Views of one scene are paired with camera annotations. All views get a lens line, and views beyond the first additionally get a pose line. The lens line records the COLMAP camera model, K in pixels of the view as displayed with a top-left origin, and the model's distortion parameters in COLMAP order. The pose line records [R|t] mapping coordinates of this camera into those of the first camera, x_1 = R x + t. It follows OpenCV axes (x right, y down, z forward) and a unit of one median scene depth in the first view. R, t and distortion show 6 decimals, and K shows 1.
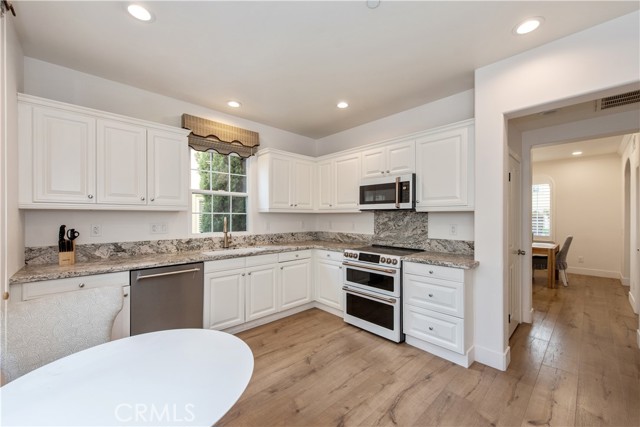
lens RADIAL K [[255.5, 0, 317.7], [0, 255.5, 217.4], [0, 0, 1]] dist [0.012933, -0.002361]
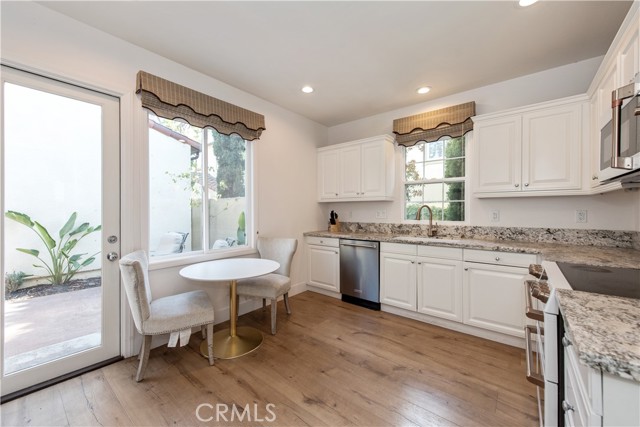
lens RADIAL K [[255.5, 0, 325.1], [0, 255.5, 210.2], [0, 0, 1]] dist [0.012933, -0.002361]
pose [[0.135191, 0.011227, -0.990756, 0.638731], [0.009876, 0.999871, 0.012678, 0.002118], [0.990770, -0.011498, 0.135062, 0.512507]]
